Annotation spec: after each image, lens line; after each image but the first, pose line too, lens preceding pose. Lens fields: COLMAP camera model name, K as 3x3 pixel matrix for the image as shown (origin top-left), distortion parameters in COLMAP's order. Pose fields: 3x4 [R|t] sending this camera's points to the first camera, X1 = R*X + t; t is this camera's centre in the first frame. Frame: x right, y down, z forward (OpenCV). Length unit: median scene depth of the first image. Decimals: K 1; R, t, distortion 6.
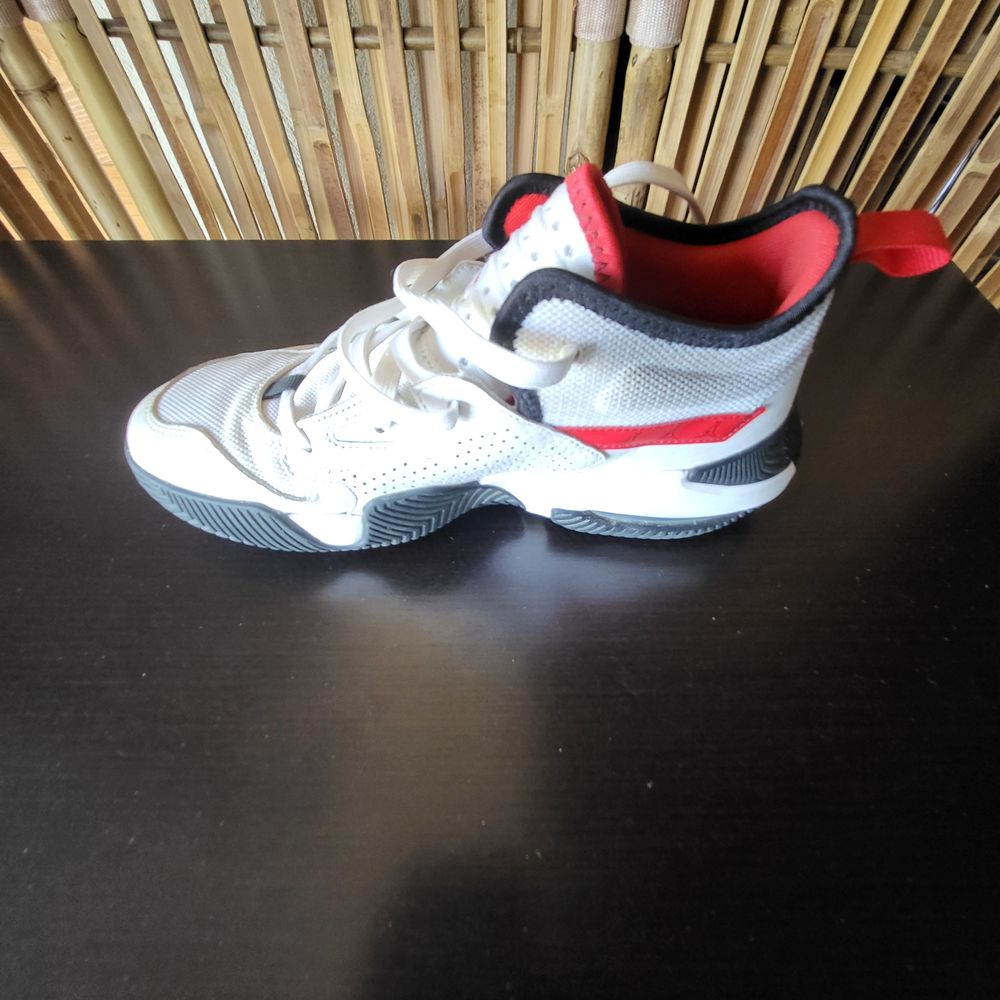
lens RADIAL K [[517.8, 0, 503.1], [0, 517.8, 519.3], [0, 0, 1]] dist [0.002075, 0.000471]
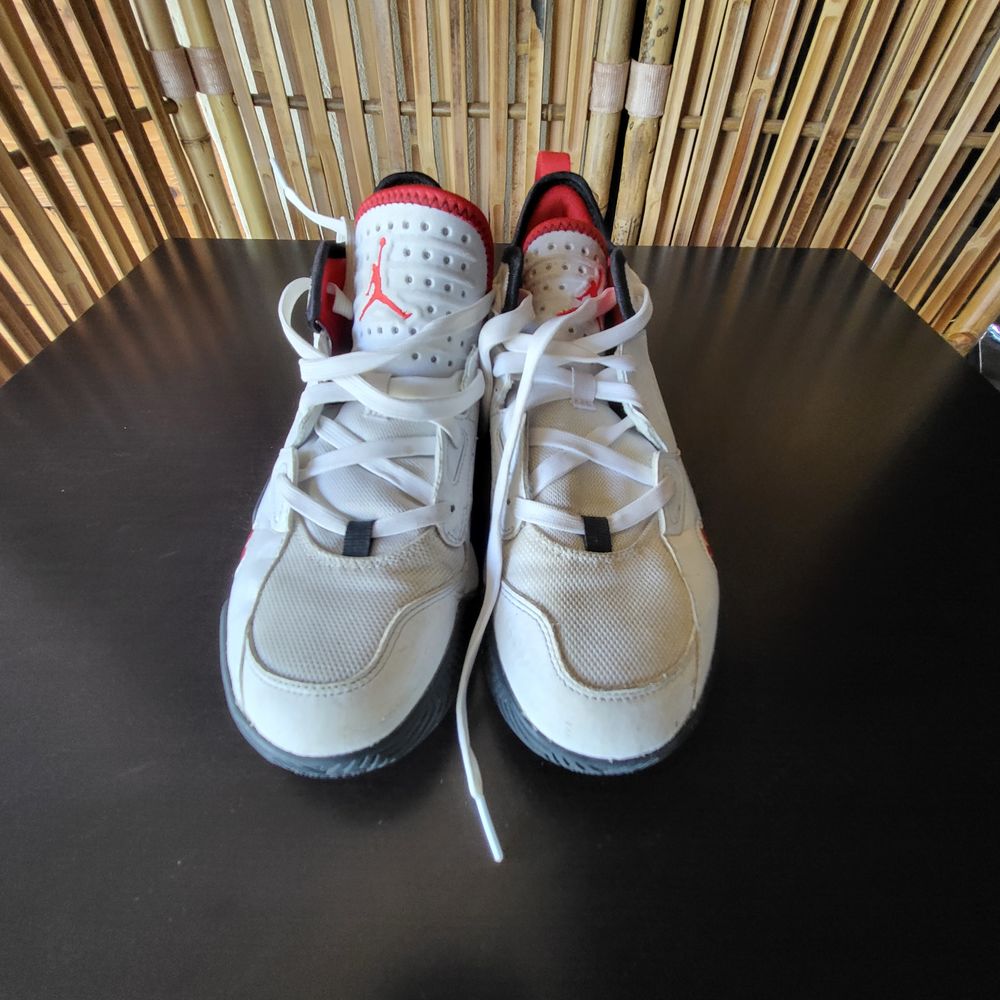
lens RADIAL K [[520.5, 0, 505.3], [0, 520.5, 520.3], [0, 0, 1]] dist [0.003356, 0.000815]
pose [[0.999854, 0.016869, 0.002881, -0.073998], [-0.016448, 0.993743, -0.110473, 0.333445], [-0.004727, 0.110409, 0.993875, -0.283876]]
